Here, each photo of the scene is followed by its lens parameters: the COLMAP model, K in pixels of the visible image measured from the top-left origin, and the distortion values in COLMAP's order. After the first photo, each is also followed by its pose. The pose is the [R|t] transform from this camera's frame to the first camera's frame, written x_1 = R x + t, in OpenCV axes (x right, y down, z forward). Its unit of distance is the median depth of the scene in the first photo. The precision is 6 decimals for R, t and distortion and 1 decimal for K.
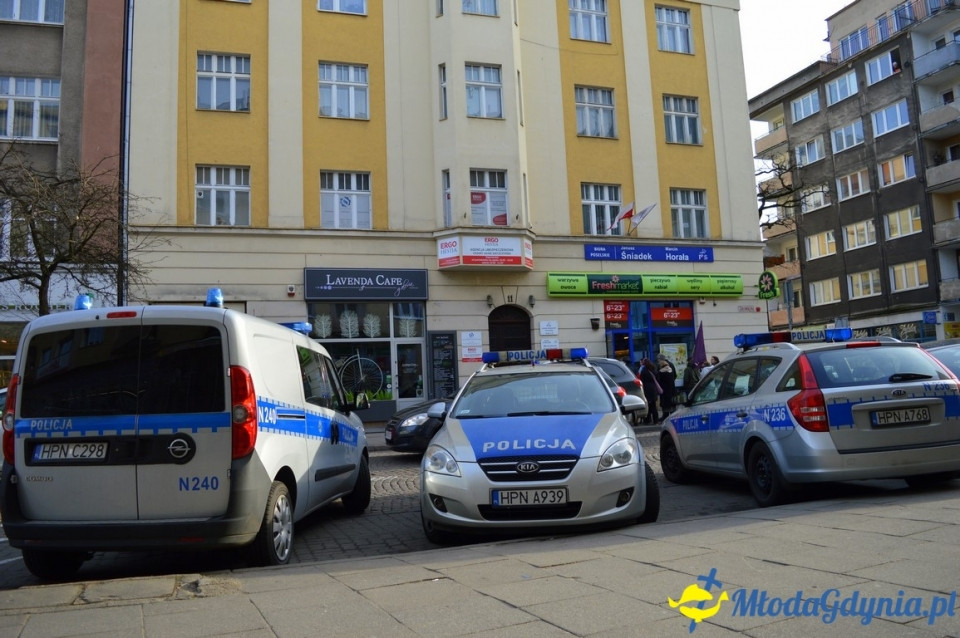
lens RADIAL K [[759.7, 0, 473.9], [0, 759.7, 314.2], [0, 0, 1]] dist [-0.097229, 0.030189]
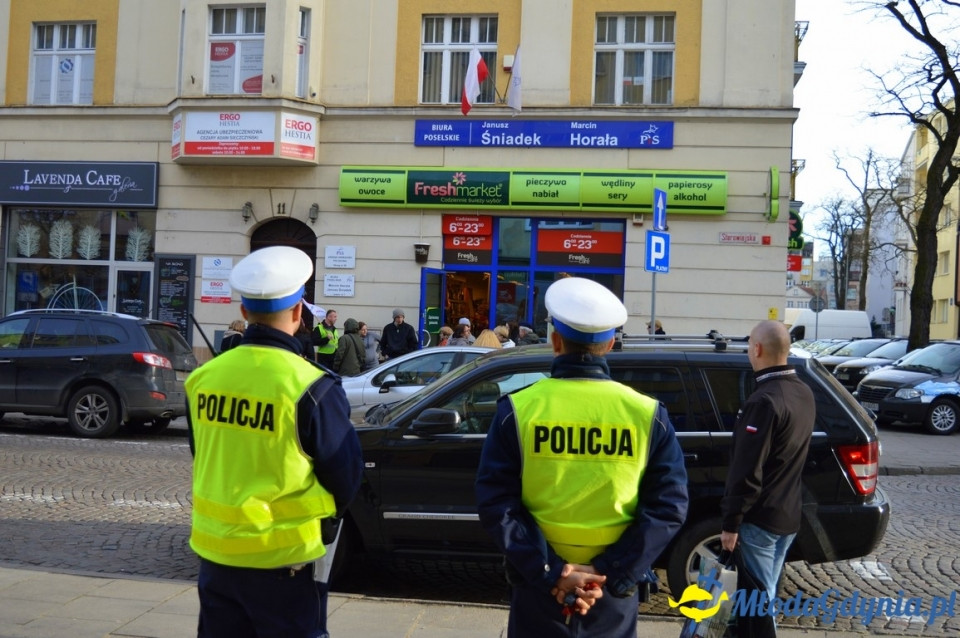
lens RADIAL K [[1089.7, 0, 480.0], [0, 1089.7, 319.0], [0, 0, 1]] dist [-0.069996, 0.031507]
pose [[0.879699, 0.074739, -0.469622, 0.608374], [-0.028927, 0.994153, 0.104031, -0.026769], [0.474651, -0.077931, 0.876717, 0.260743]]
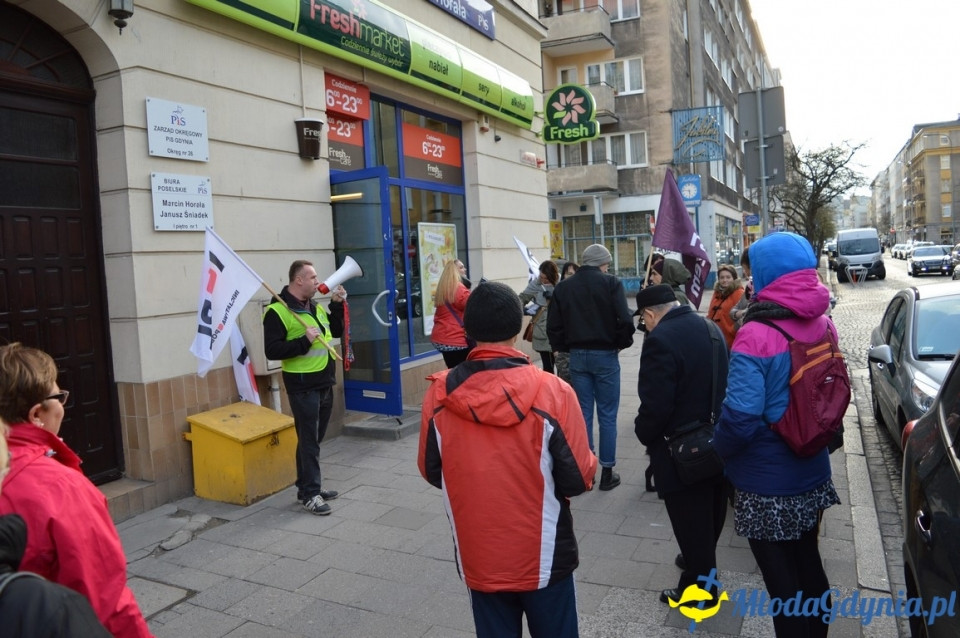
lens RADIAL K [[759.7, 0, 473.9], [0, 759.7, 314.2], [0, 0, 1]] dist [-0.097229, 0.030189]
pose [[0.683994, -0.040937, 0.728338, -0.013190], [-0.050799, 0.993328, 0.103537, 0.046164], [-0.727717, -0.107818, 0.677350, 0.742969]]
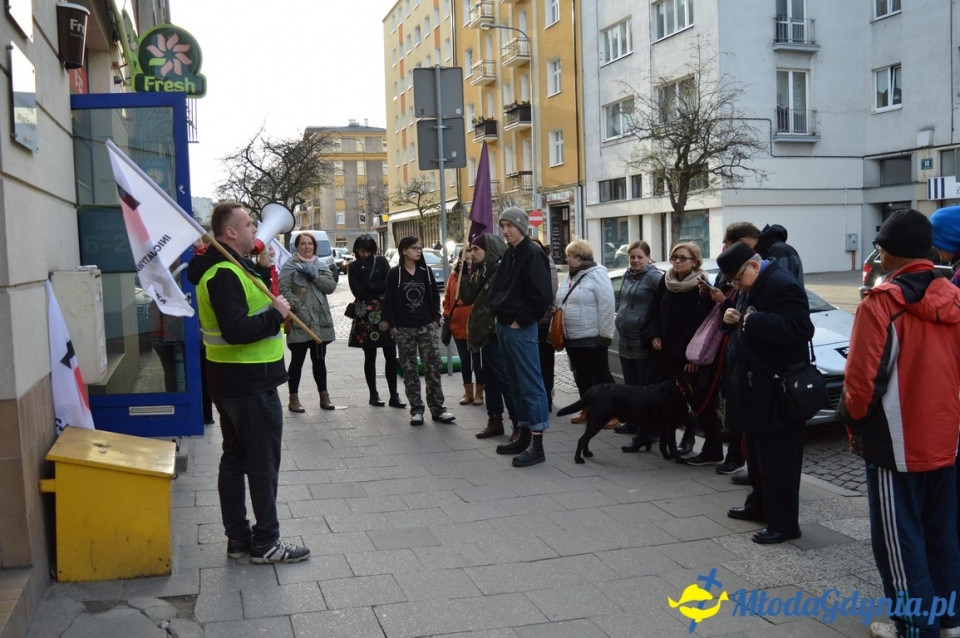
lens RADIAL K [[885.3, 0, 461.6], [0, 885.3, 314.4], [0, 0, 1]] dist [-0.057476, 0.009278]
pose [[0.016467, -0.034851, 0.999257, -0.069126], [-0.070978, 0.996830, 0.035936, 0.069063], [-0.997342, -0.071517, 0.013941, 0.884671]]
